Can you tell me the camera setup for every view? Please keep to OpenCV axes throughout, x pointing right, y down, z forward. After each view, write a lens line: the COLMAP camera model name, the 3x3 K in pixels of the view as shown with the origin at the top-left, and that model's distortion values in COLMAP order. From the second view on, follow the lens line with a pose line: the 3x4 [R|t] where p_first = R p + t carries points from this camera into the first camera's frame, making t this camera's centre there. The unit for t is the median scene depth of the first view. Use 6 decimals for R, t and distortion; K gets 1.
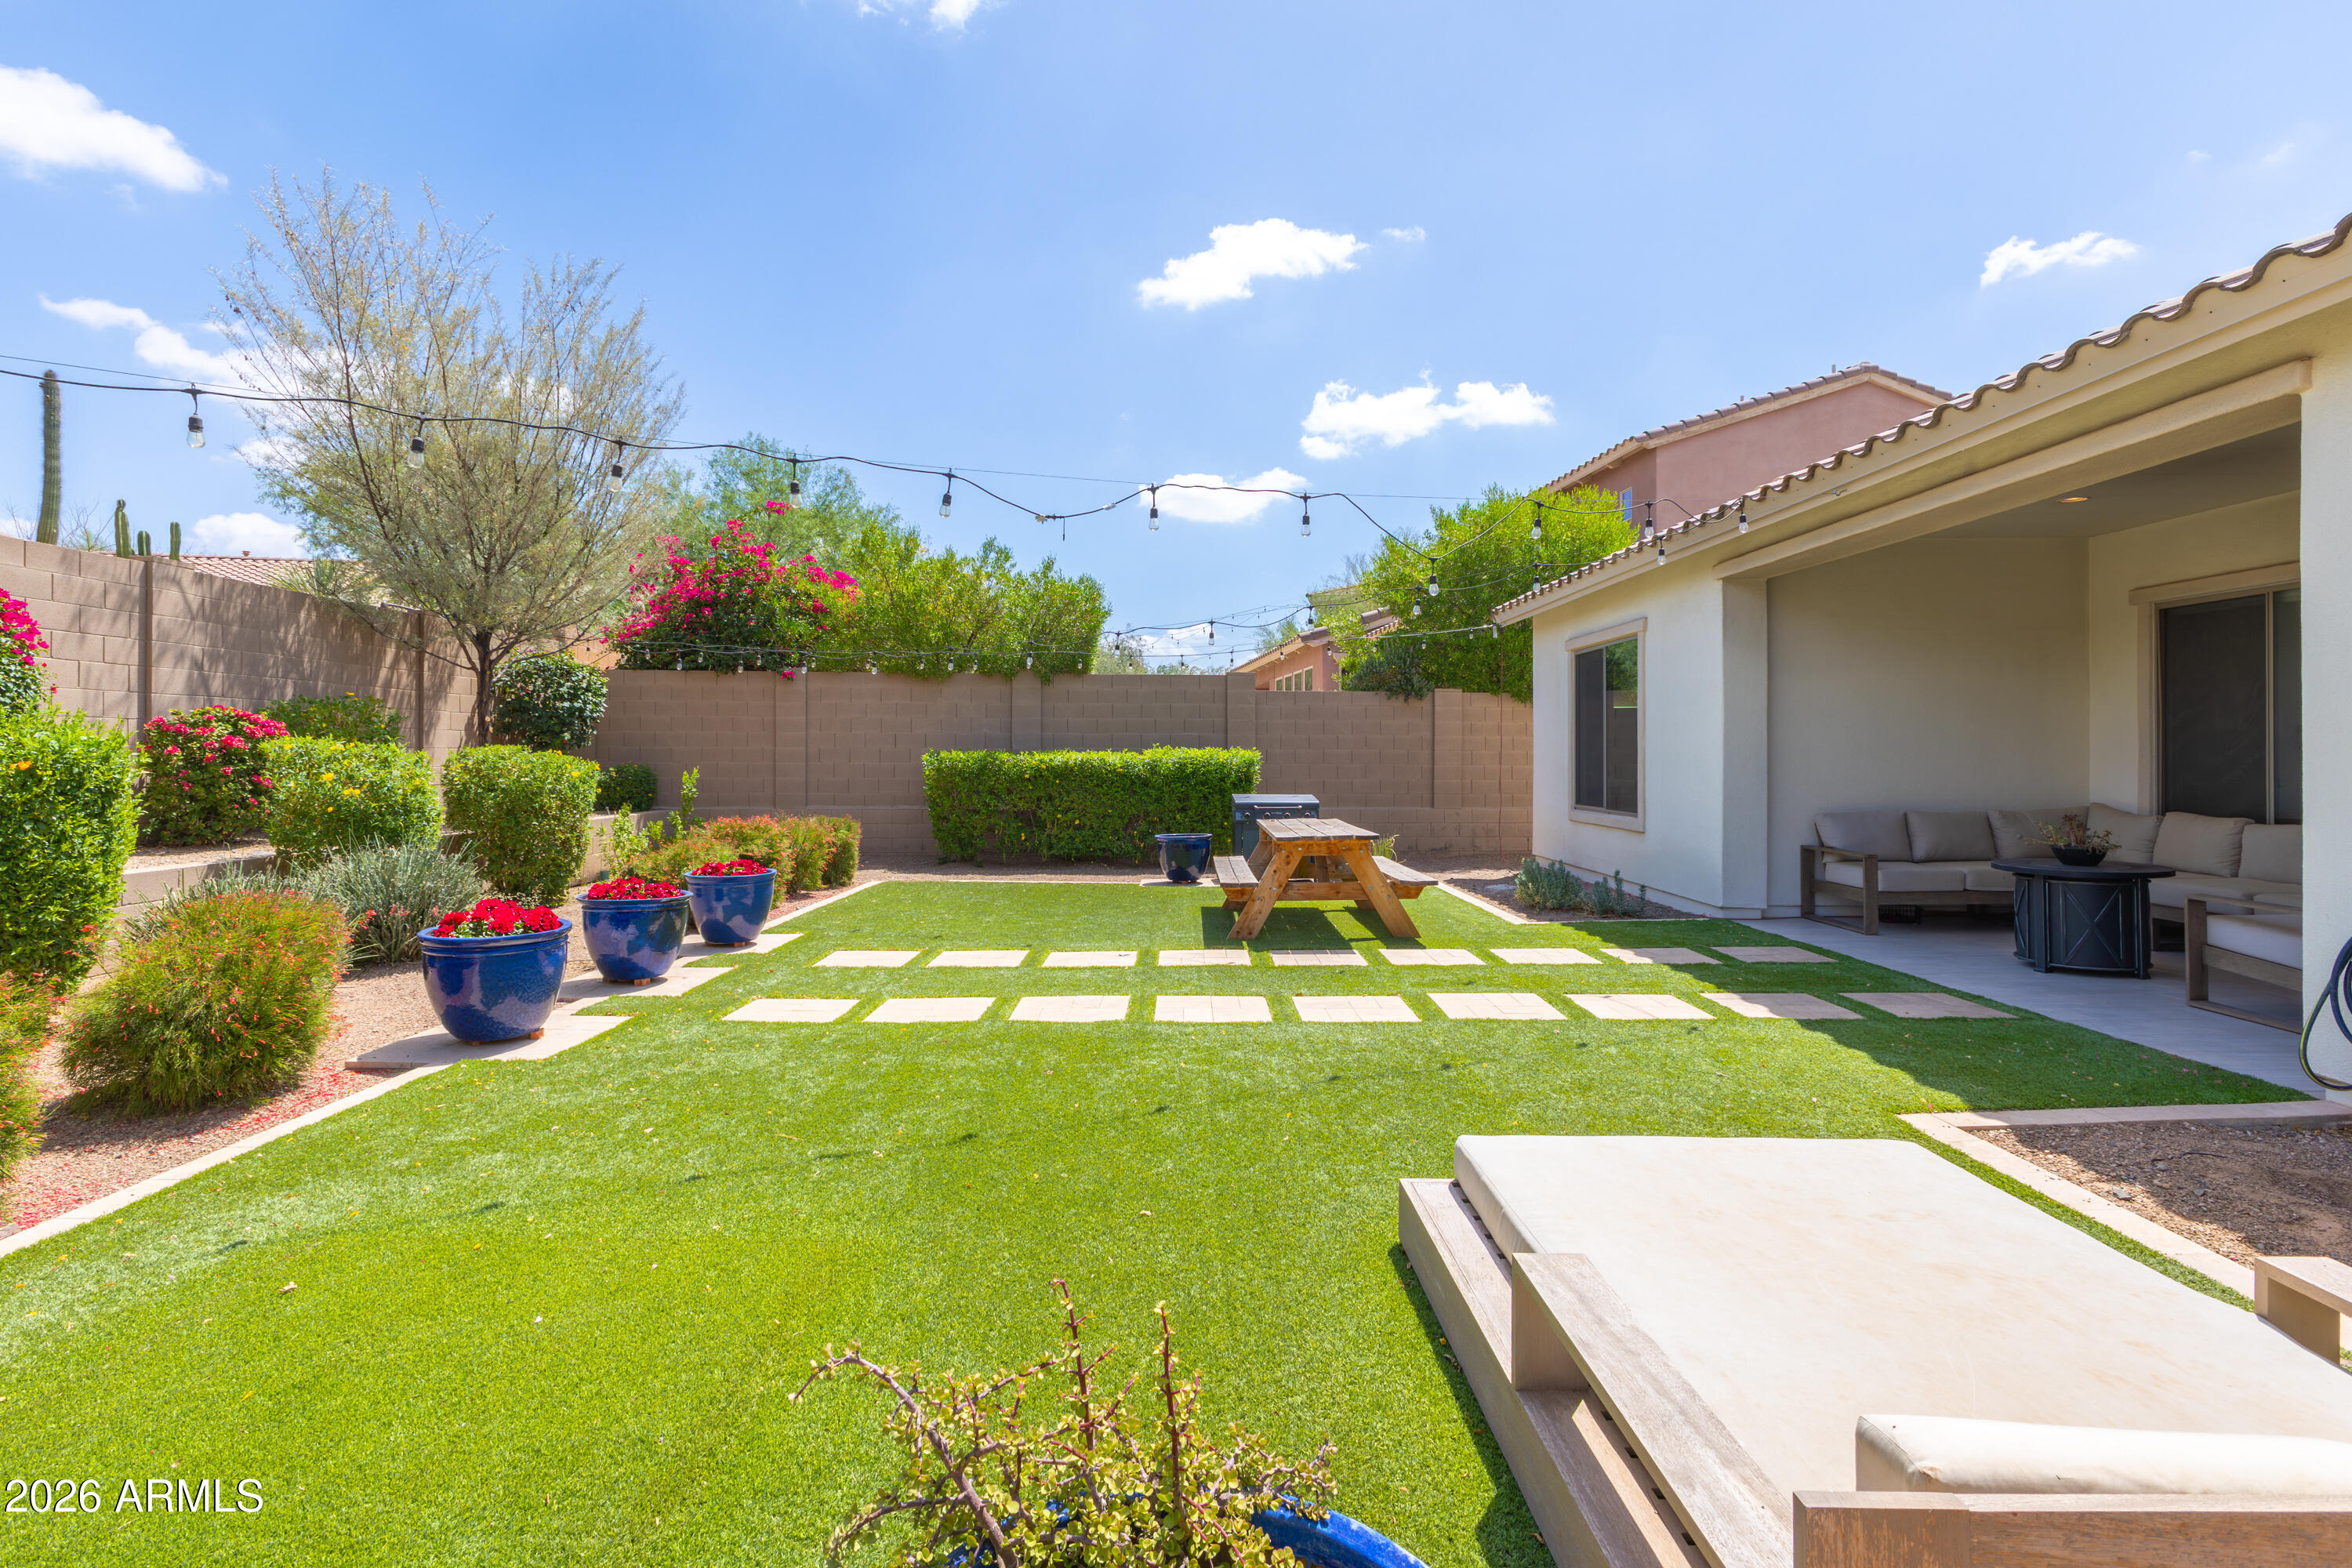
lens RADIAL K [[1104.5, 0, 1179.8], [0, 1104.5, 764.6], [0, 0, 1]] dist [0.004067, 0.000486]
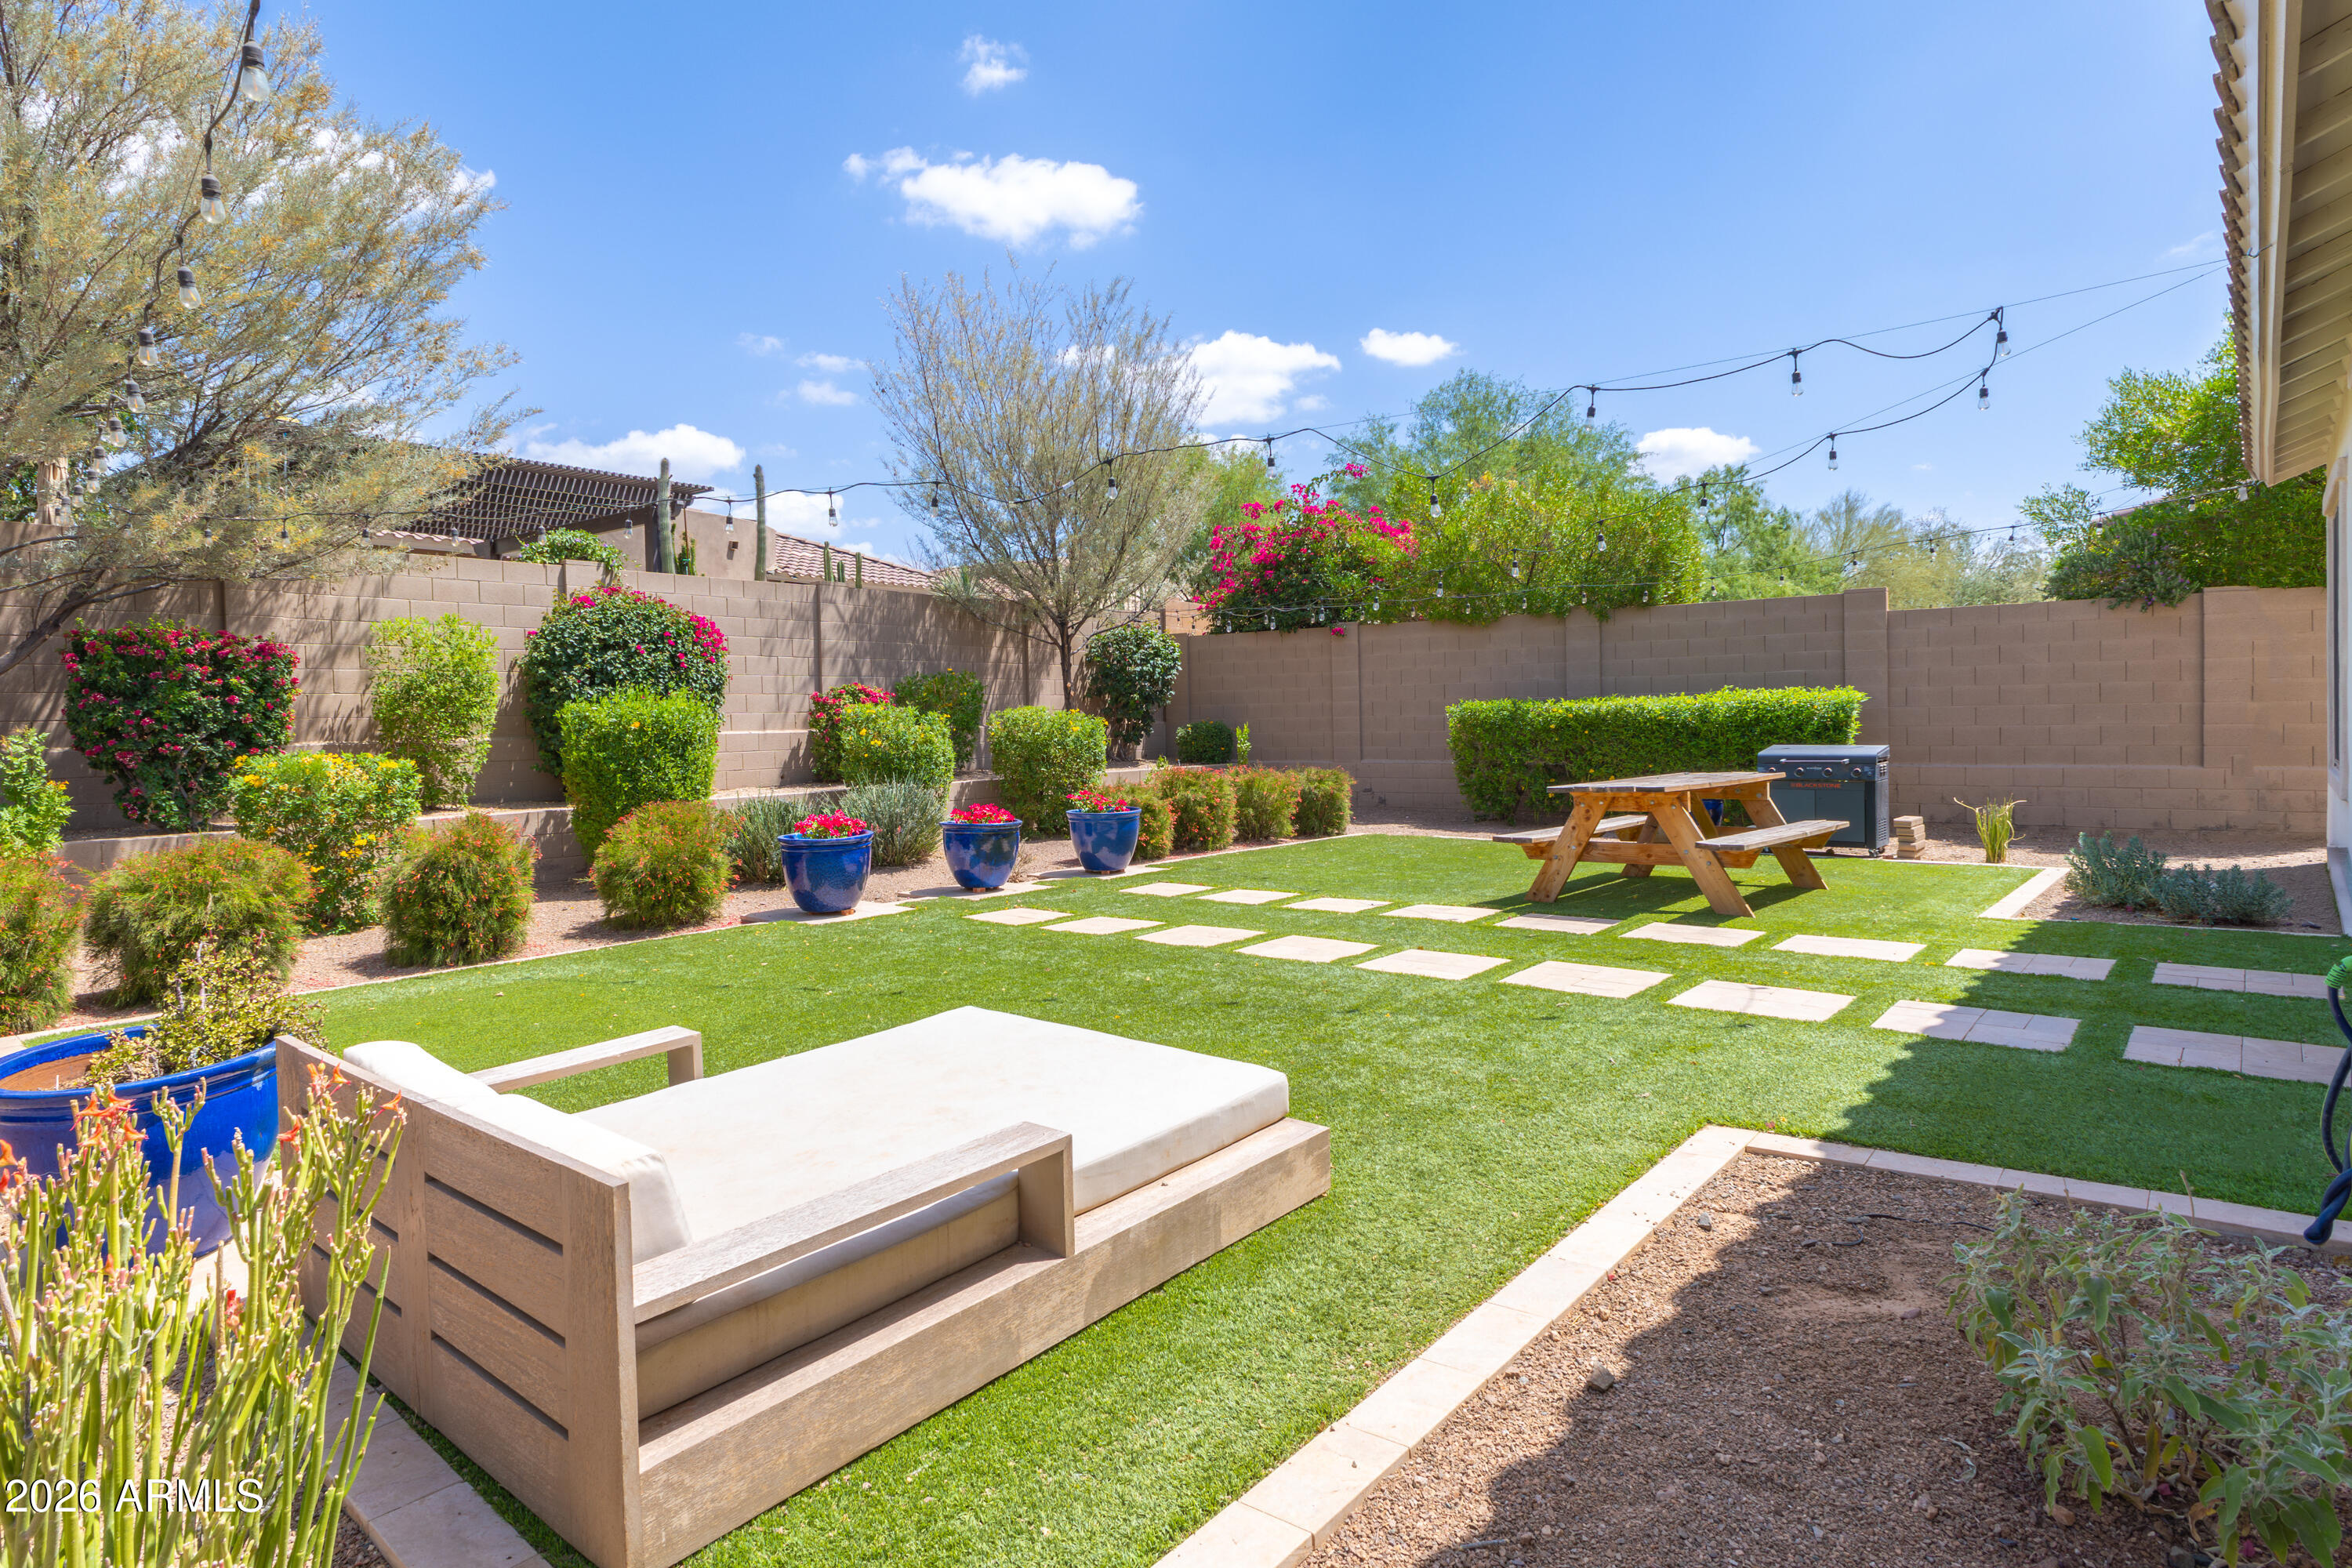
lens RADIAL K [[1203.0, 0, 1173.2], [0, 1203.0, 855.9], [0, 0, 1]] dist [0.002462, 0.000284]
pose [[0.770251, 0.056651, -0.635220, 0.254454], [0.016604, 0.993928, 0.108776, 0.003375], [0.637525, -0.094332, 0.764633, 0.030204]]
